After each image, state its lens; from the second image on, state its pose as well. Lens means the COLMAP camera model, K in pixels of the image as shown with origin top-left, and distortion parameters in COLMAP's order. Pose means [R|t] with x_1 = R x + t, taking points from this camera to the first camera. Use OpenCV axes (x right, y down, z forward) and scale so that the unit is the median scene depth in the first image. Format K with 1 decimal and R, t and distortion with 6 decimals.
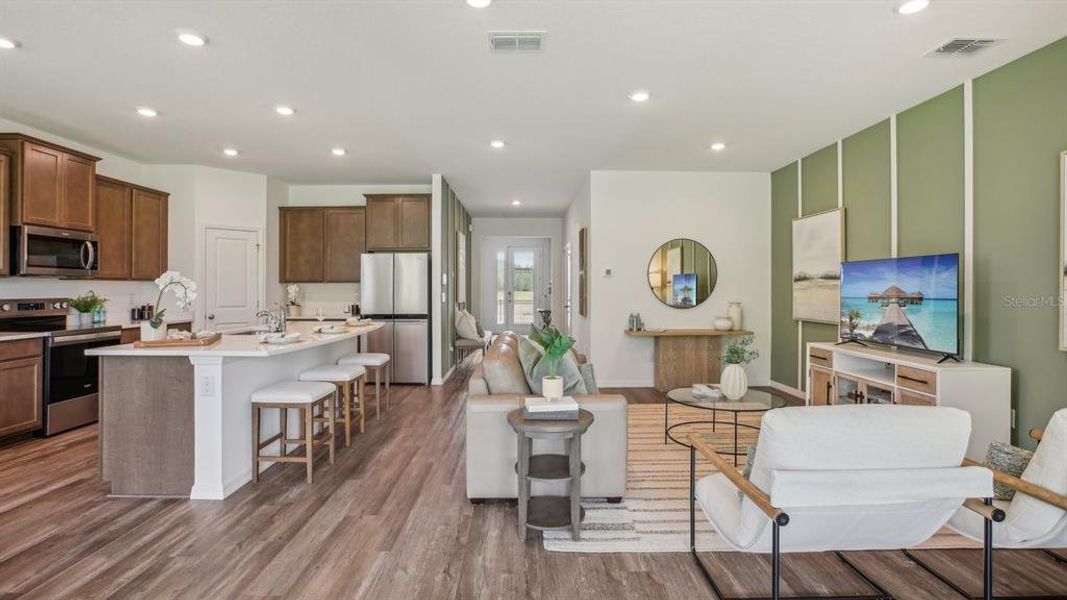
lens RADIAL K [[495.2, 0, 512.9], [0, 495.2, 288.6], [0, 0, 1]] dist [-0.043225, 0.009431]
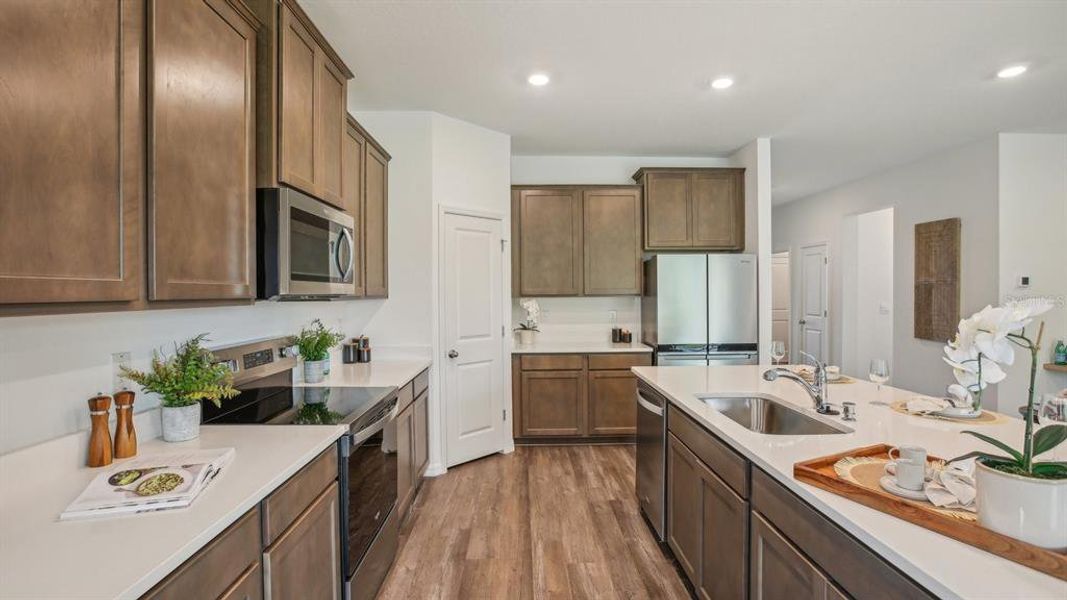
lens RADIAL K [[495.2, 0, 521.2], [0, 495.2, 298.5], [0, 0, 1]] dist [-0.043225, 0.009431]
pose [[0.999744, -0.005890, 0.021863, -0.518694], [0.005595, 0.999893, 0.013497, -0.021033], [-0.021940, -0.013371, 0.999670, 0.340541]]
